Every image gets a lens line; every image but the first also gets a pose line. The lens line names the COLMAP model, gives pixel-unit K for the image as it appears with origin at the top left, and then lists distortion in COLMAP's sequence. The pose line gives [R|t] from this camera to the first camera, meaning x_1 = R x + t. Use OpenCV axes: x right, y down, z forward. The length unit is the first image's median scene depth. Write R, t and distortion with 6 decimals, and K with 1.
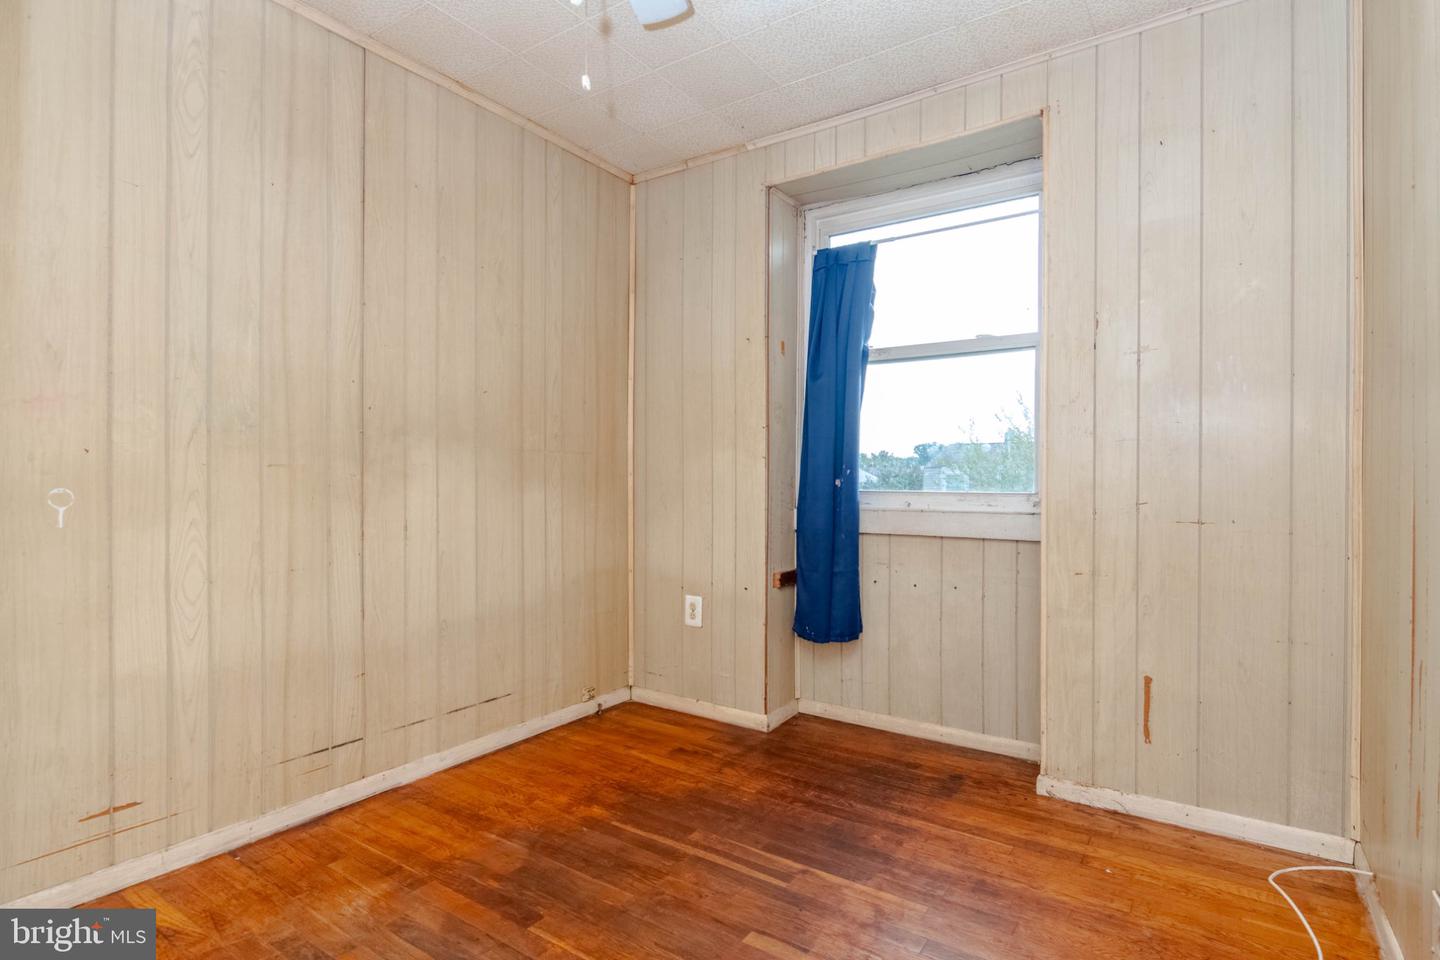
lens RADIAL K [[725.1, 0, 720.4], [0, 725.1, 475.2], [0, 0, 1]] dist [-0.001776, 0.001176]
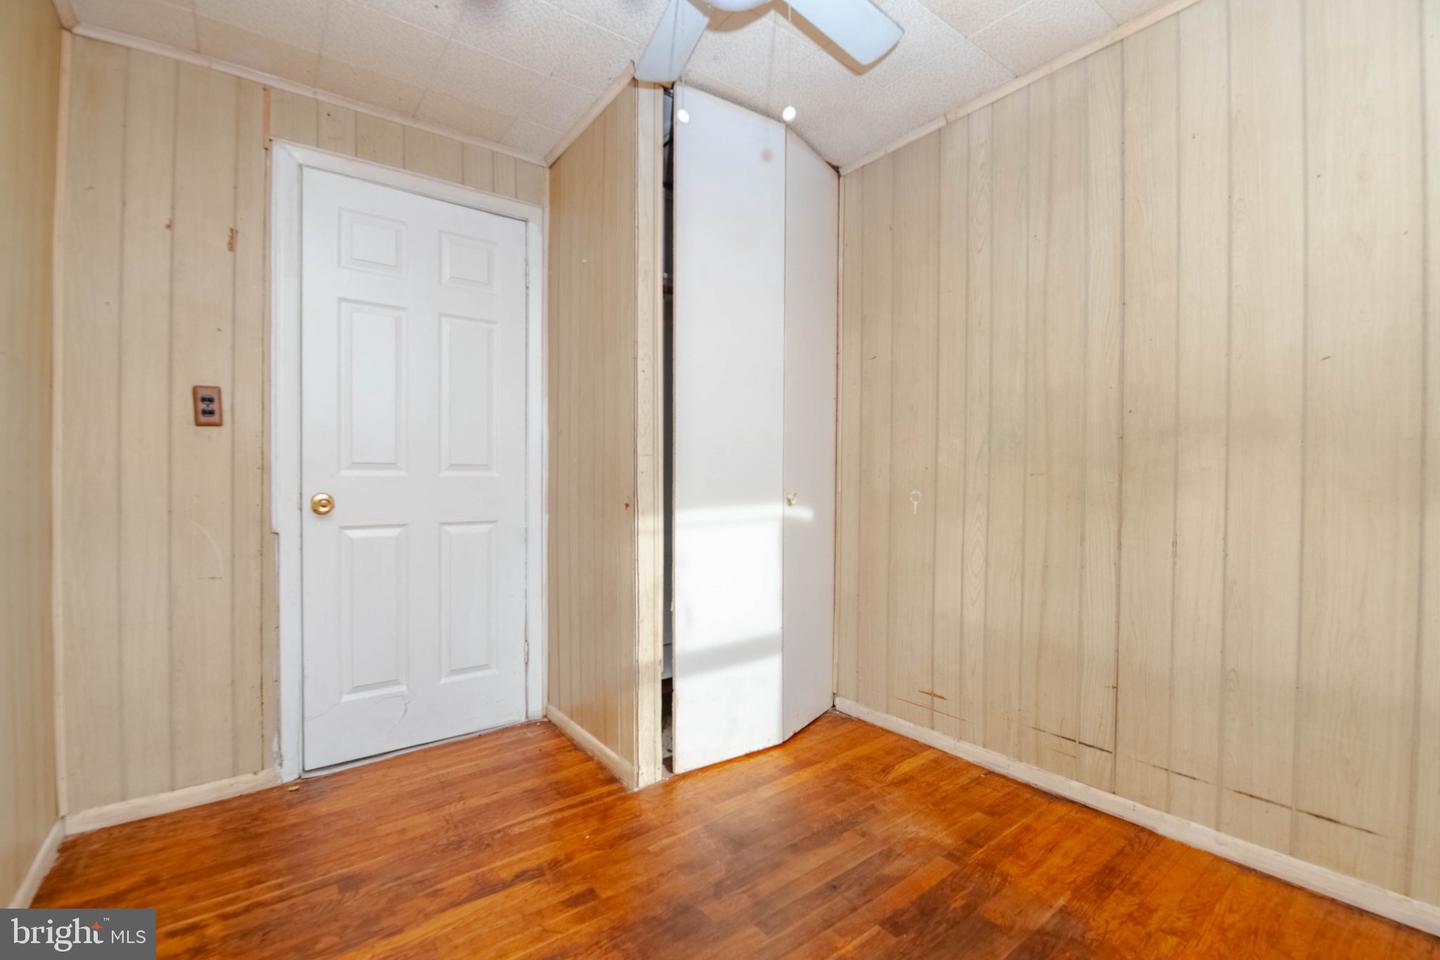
lens RADIAL K [[617.8, 0, 728.5], [0, 617.8, 478.8], [0, 0, 1]] dist [0.006151, -0.004584]
pose [[-0.286282, -0.000534, -0.958145, 0.502316], [0.007541, 0.999968, -0.002810, -0.007563], [0.958116, -0.008030, -0.286268, 0.826890]]
